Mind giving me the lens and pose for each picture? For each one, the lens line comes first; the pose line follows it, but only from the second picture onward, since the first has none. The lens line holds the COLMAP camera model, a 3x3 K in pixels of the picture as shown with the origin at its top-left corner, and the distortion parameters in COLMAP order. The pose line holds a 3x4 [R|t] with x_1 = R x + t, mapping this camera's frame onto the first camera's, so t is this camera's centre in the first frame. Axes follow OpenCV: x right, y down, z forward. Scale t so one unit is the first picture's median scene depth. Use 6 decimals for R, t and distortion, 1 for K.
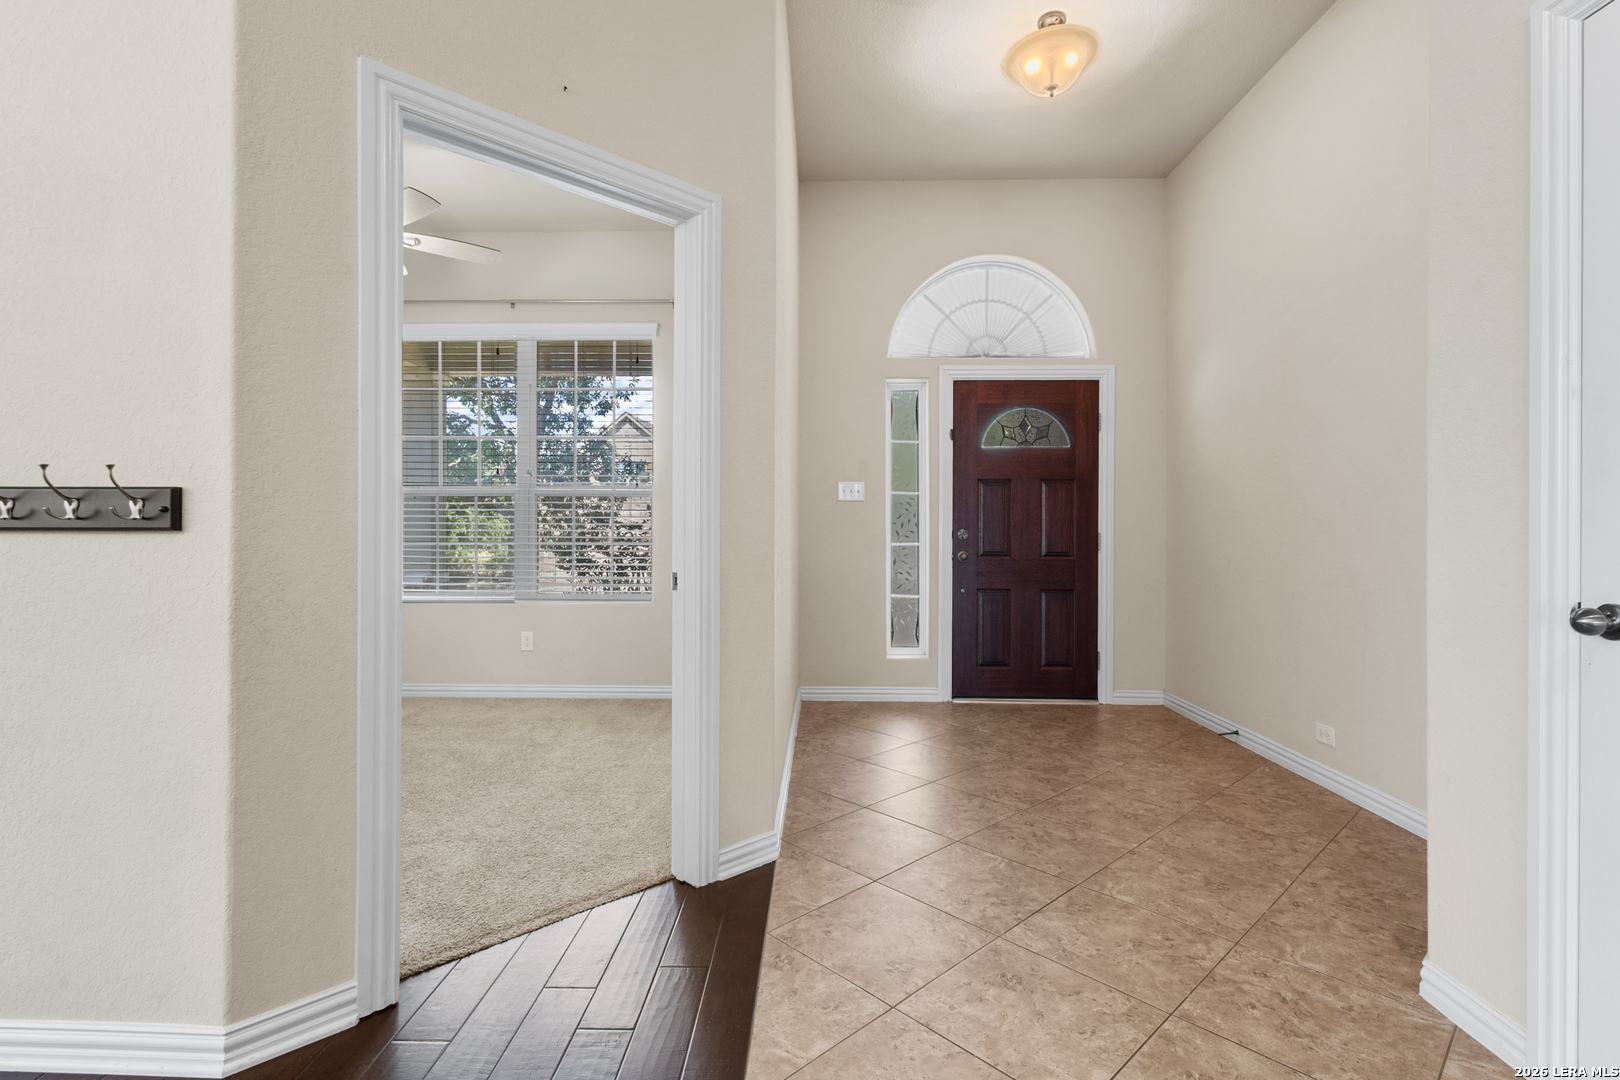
lens RADIAL K [[765.7, 0, 810.6], [0, 765.7, 523.5], [0, 0, 1]] dist [0.002748, -0.000001]
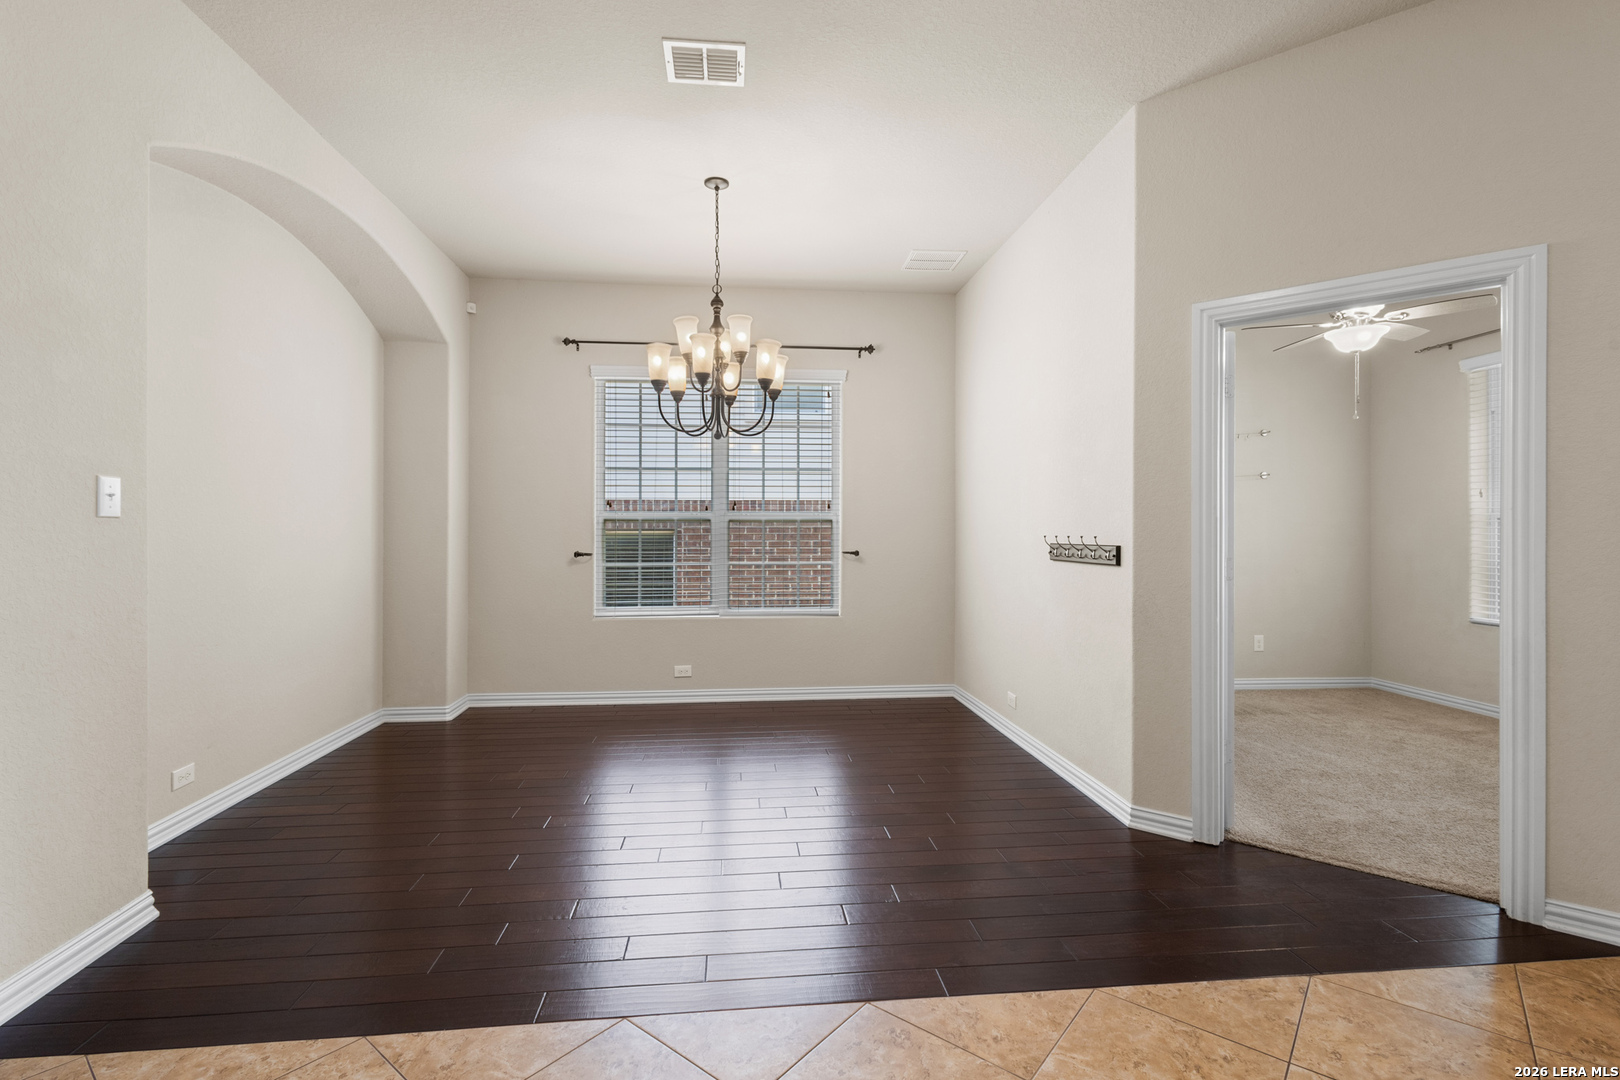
lens RADIAL K [[760.8, 0, 795.3], [0, 760.8, 525.1], [0, 0, 1]] dist [0.004707, 0.000365]
pose [[0.121601, -0.006194, -0.992560, 0.376143], [0.004517, 0.999974, -0.005687, -0.030833], [0.992569, -0.003791, 0.121626, -0.049600]]
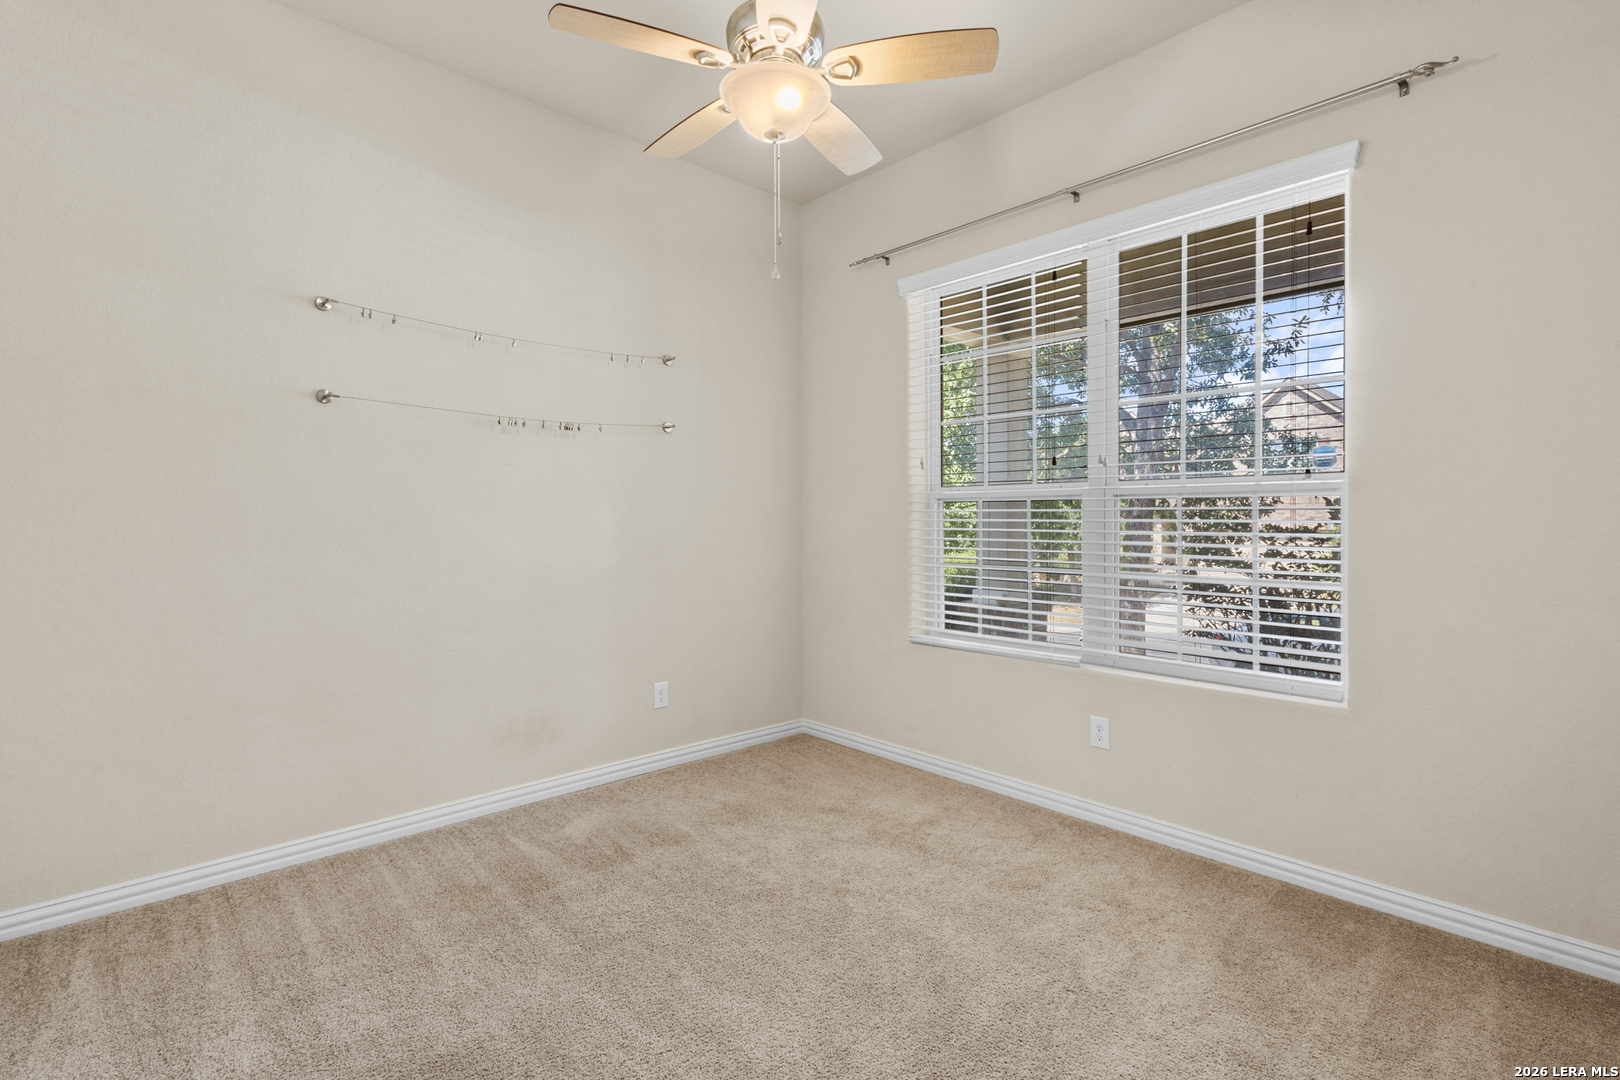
lens RADIAL K [[760.8, 0, 795.3], [0, 760.8, 525.1], [0, 0, 1]] dist [0.004707, 0.000365]
pose [[0.689105, 0.002587, -0.724657, -0.094936], [0.008634, 0.999893, 0.011780, -0.025195], [0.724610, -0.014374, 0.689009, 0.405639]]
